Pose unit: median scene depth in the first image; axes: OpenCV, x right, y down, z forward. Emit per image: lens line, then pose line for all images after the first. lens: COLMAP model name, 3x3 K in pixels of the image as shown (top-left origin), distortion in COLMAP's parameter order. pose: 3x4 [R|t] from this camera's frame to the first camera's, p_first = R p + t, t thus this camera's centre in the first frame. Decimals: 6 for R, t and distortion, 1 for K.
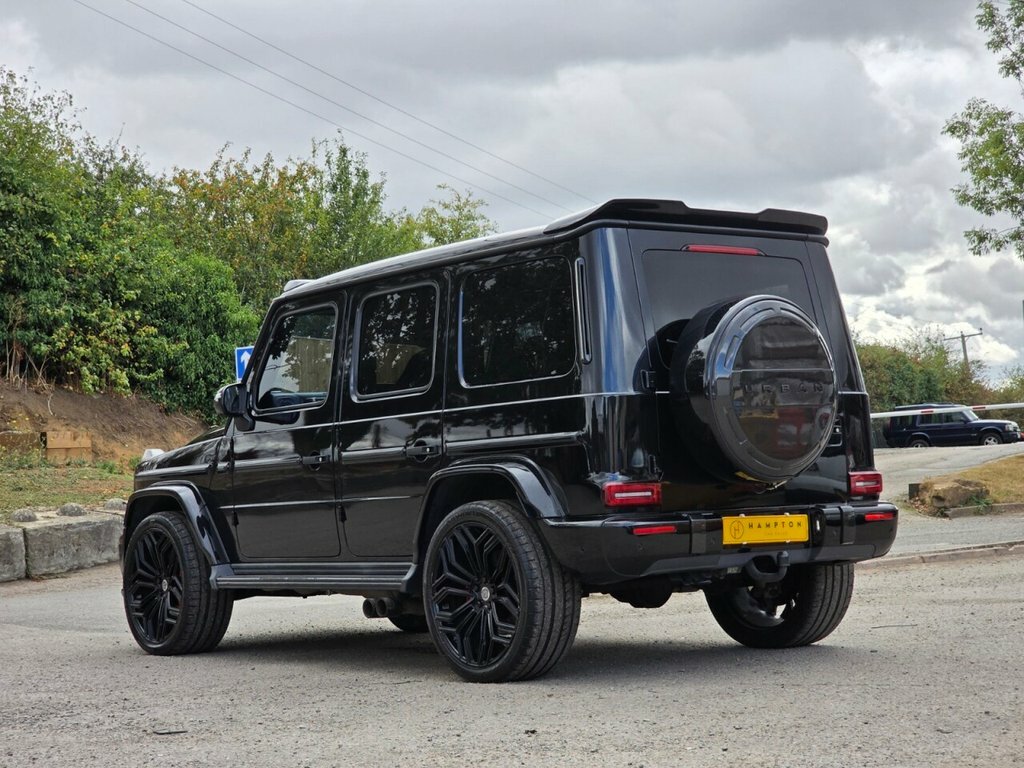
lens RADIAL K [[1826.4, 0, 487.6], [0, 1826.4, 426.9], [0, 0, 1]] dist [0.008294, -0.019205]
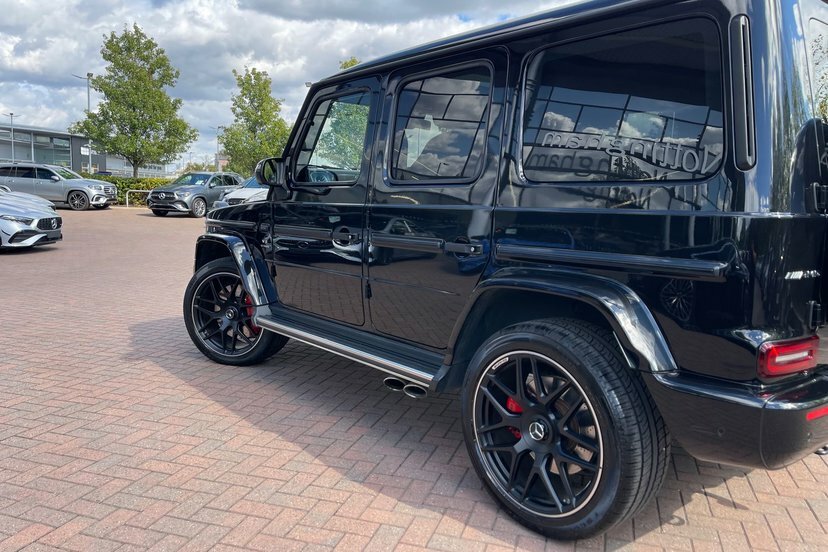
lens RADIAL K [[623.6, 0, 428.5], [0, 623.6, 276.1], [0, 0, 1]] dist [0.071555, -0.109630]
pose [[0.995743, 0.064919, 0.065429, -0.069825], [-0.074250, 0.985570, 0.152111, -0.018758], [-0.054610, -0.156322, 0.986195, 0.649145]]
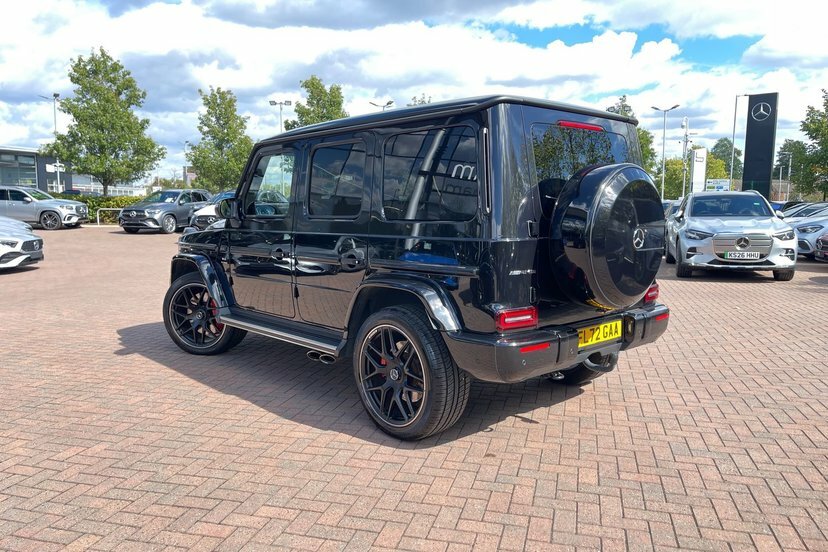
lens RADIAL K [[623.7, 0, 424.8], [0, 623.7, 276.8], [0, 0, 1]] dist [0.064833, -0.099438]
pose [[0.994428, 0.033905, 0.099821, -0.026482], [-0.047829, 0.988912, 0.140590, -0.043346], [-0.093948, -0.144581, 0.985023, 0.488158]]
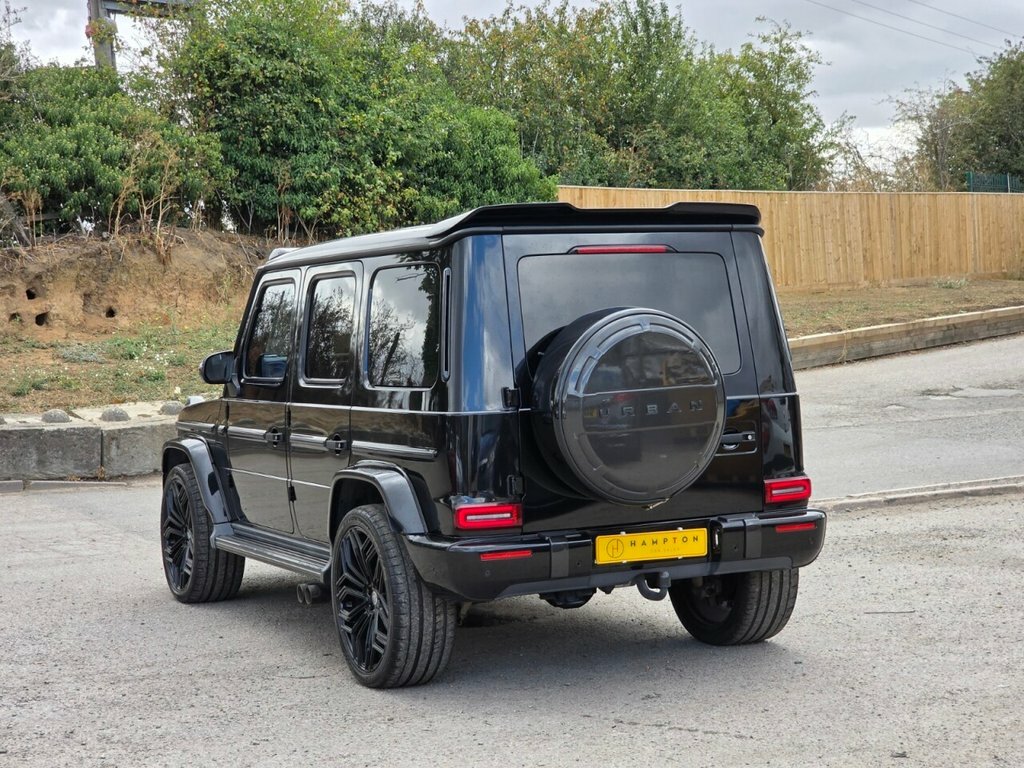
lens RADIAL K [[1826.4, 0, 487.6], [0, 1826.4, 426.9], [0, 0, 1]] dist [0.008294, -0.019205]
pose [[0.976933, 0.022162, -0.212394, 0.242659], [0.000016, 0.994593, 0.103854, -0.095539], [0.213547, -0.101461, 0.971650, 0.044204]]
